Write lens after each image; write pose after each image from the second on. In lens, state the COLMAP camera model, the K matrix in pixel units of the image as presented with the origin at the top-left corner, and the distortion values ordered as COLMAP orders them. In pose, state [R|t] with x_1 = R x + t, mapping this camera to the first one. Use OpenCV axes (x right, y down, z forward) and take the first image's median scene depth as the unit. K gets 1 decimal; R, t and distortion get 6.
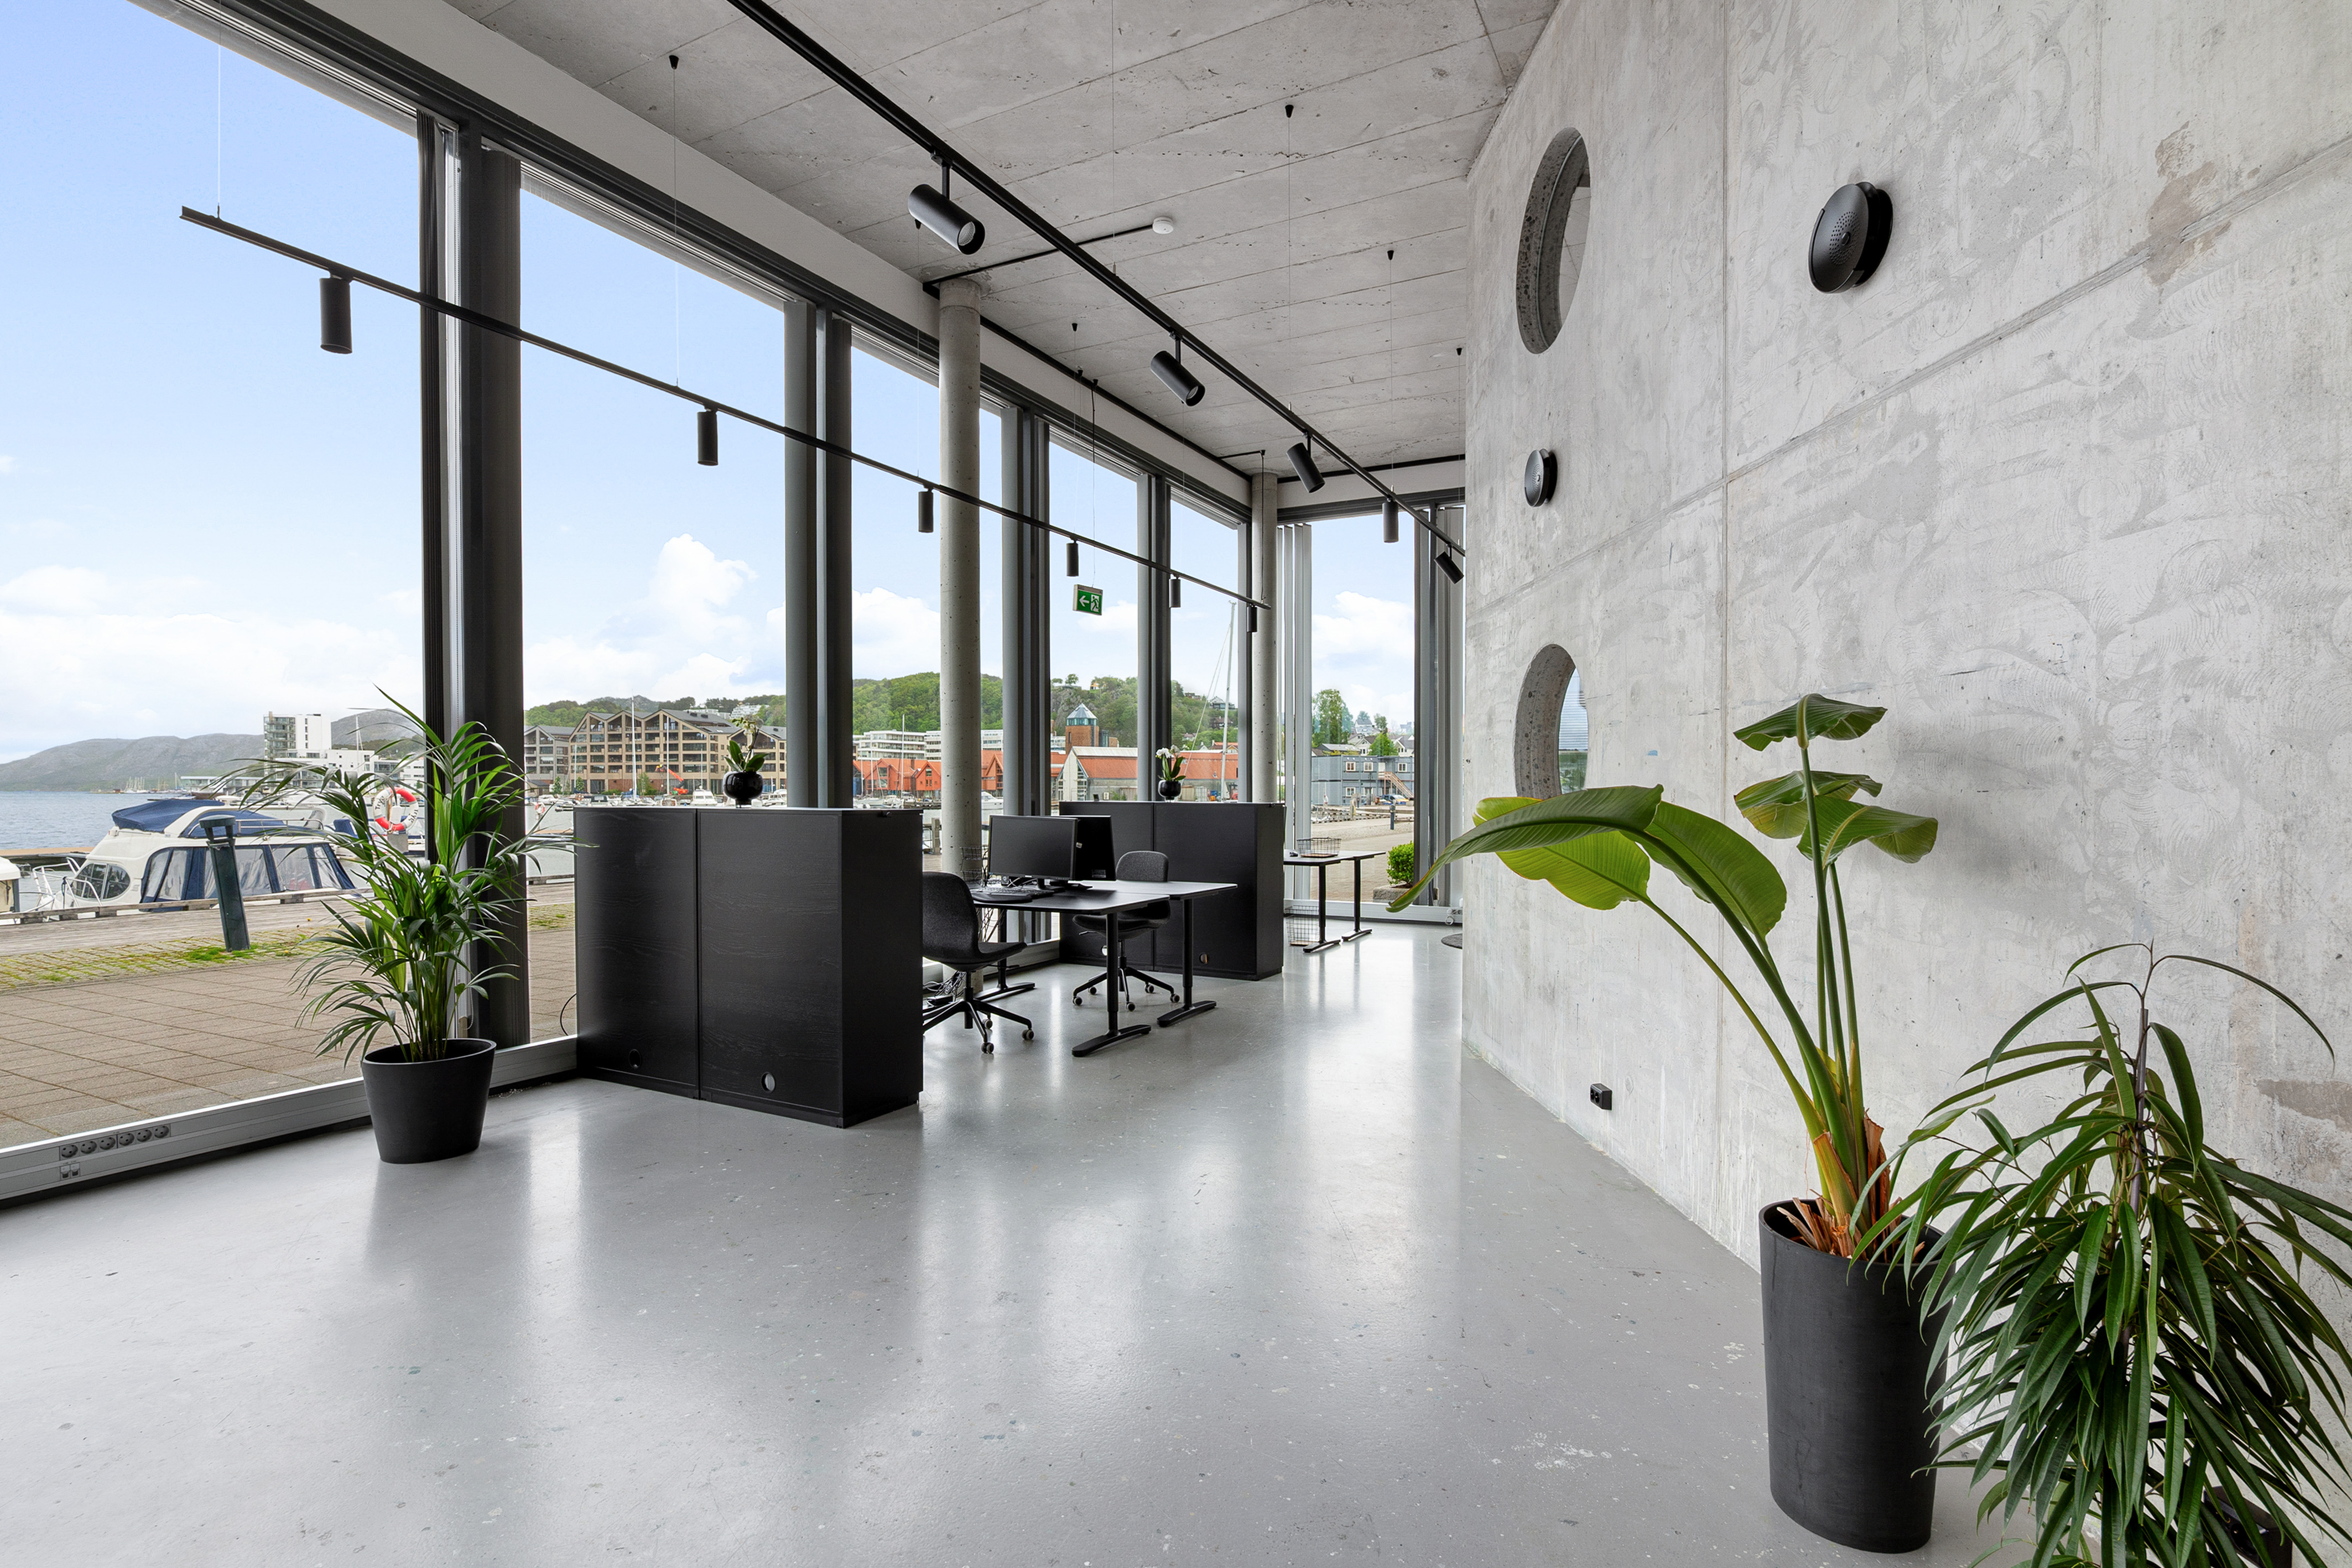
lens RADIAL K [[1090.7, 0, 1191.1], [0, 1090.7, 826.8], [0, 0, 1]] dist [-0.018600, 0.004828]
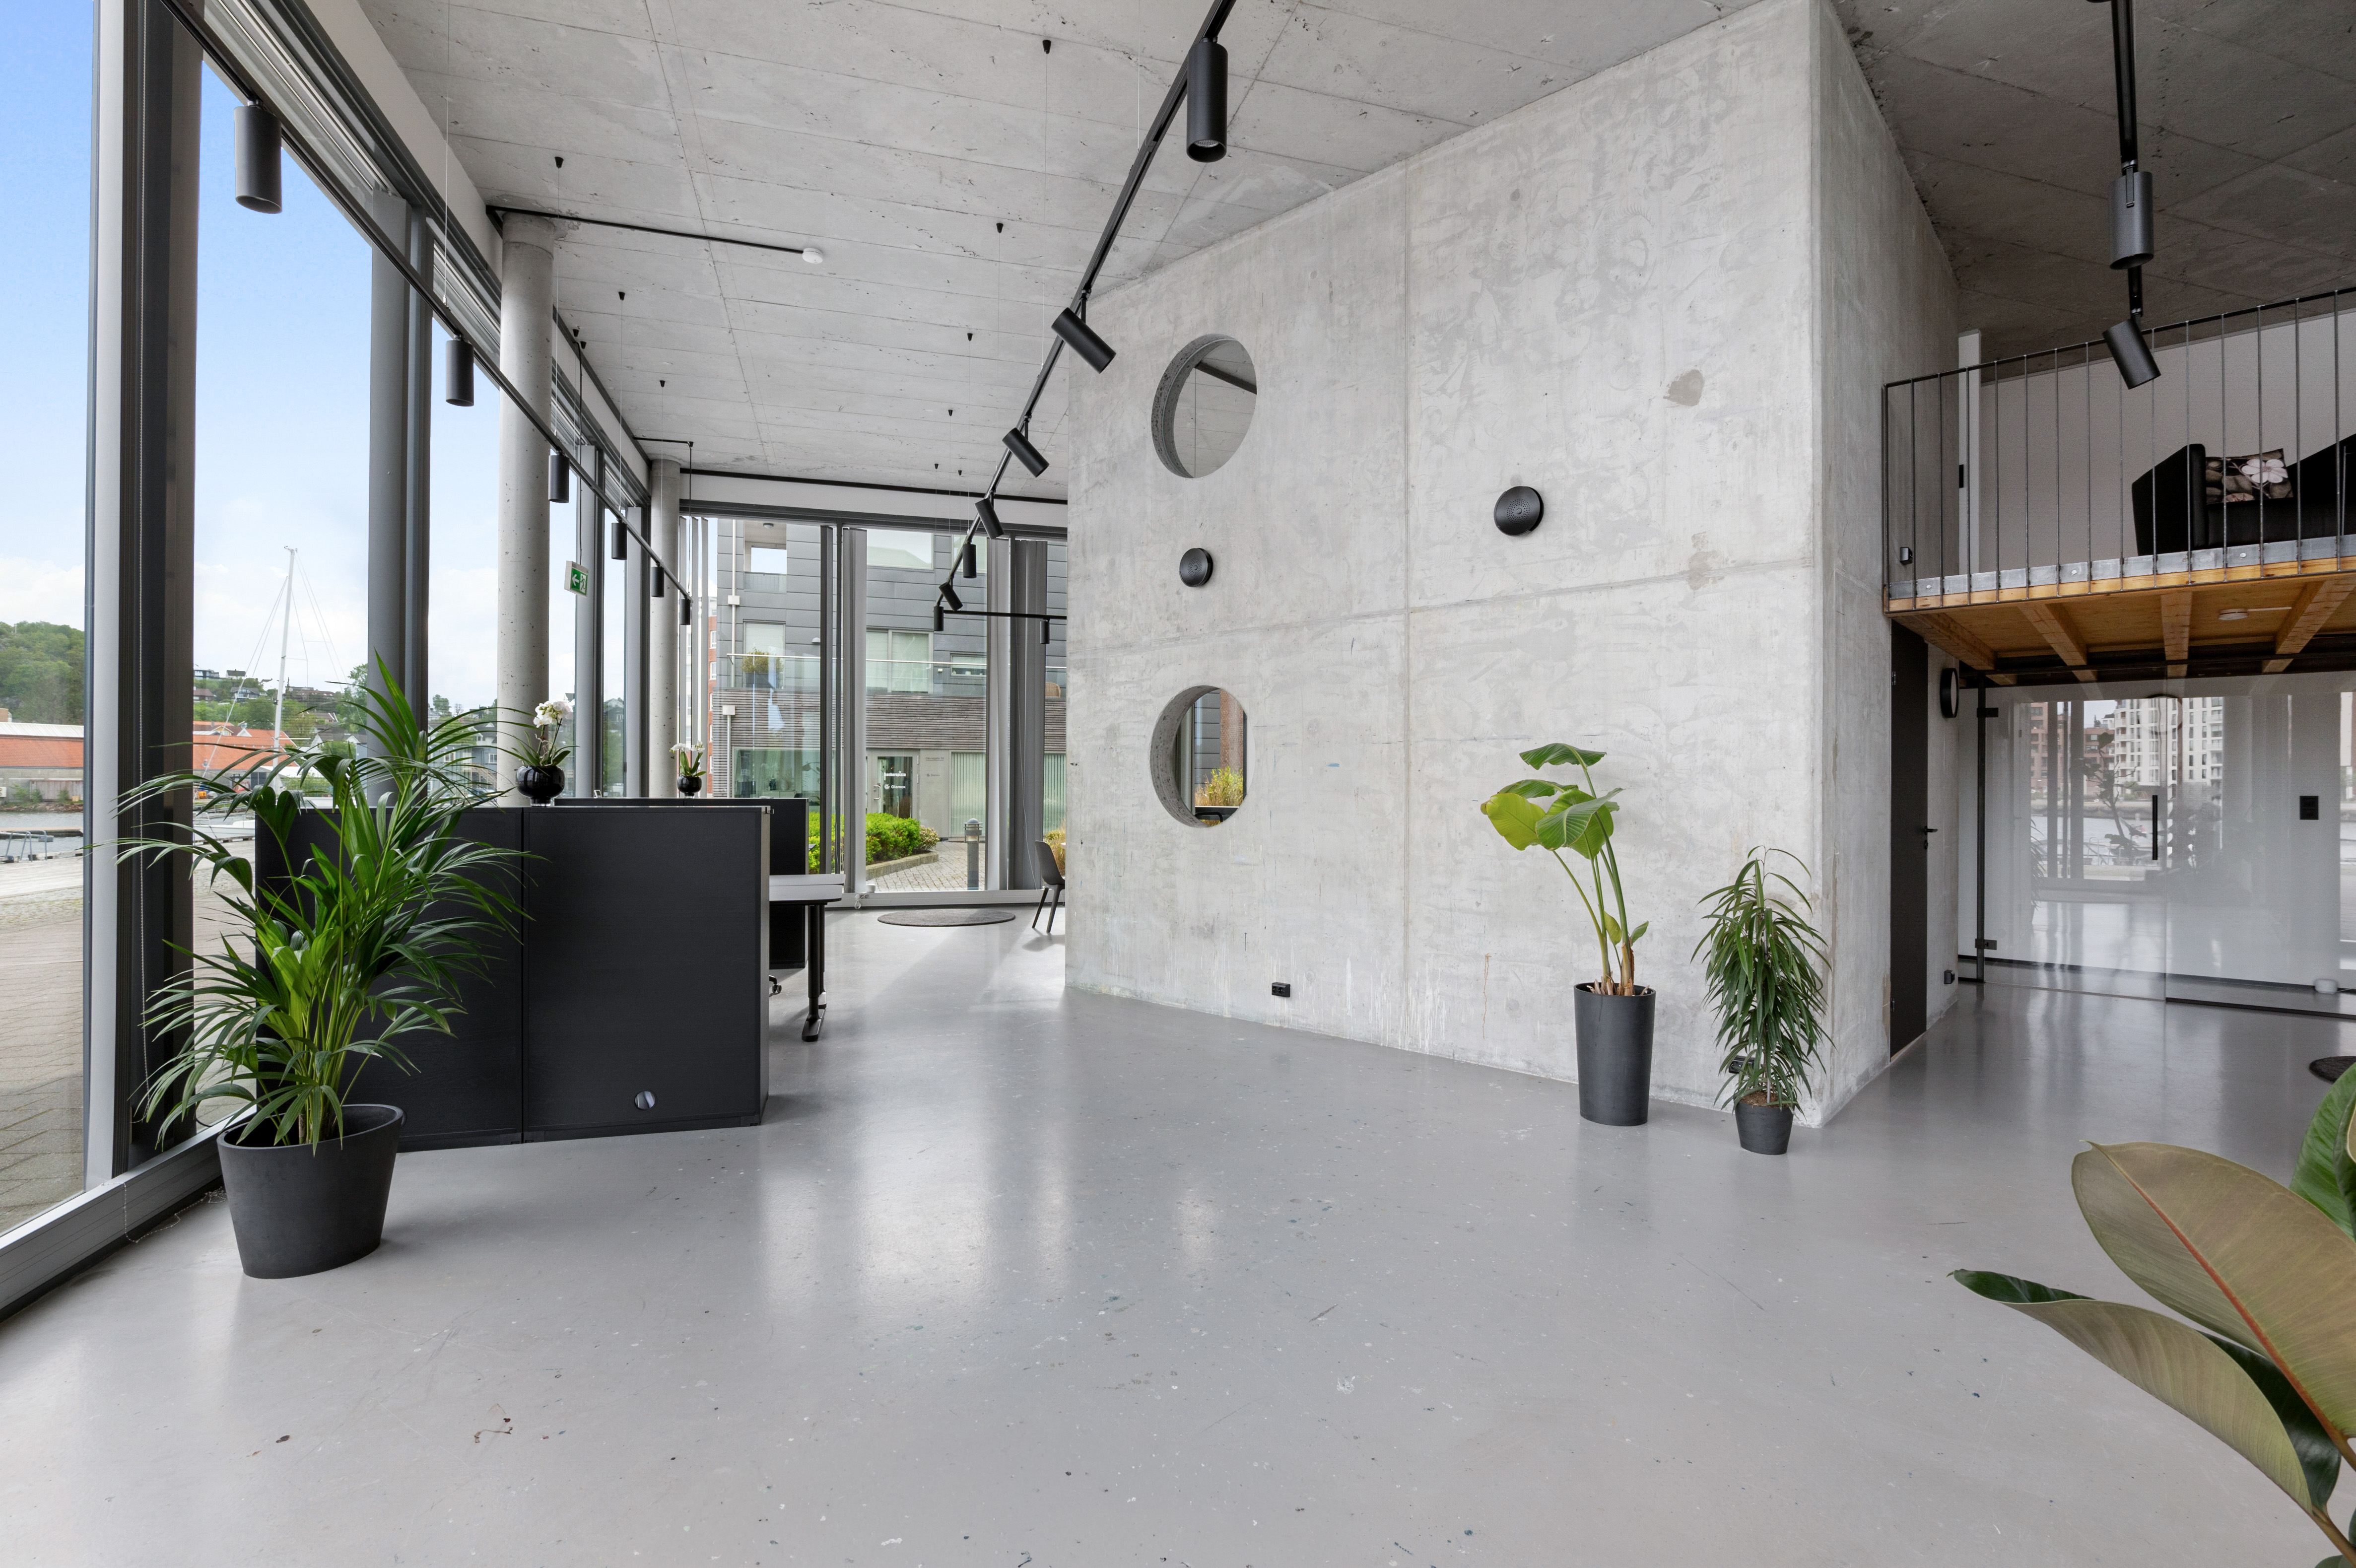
lens RADIAL K [[1092.7, 0, 1146.6], [0, 1092.7, 804.7], [0, 0, 1]] dist [-0.018600, 0.004828]
pose [[0.723878, -0.011642, 0.689830, -1.352398], [0.021176, 0.999761, -0.005349, -0.009342], [-0.689603, 0.018480, 0.723952, 0.033492]]
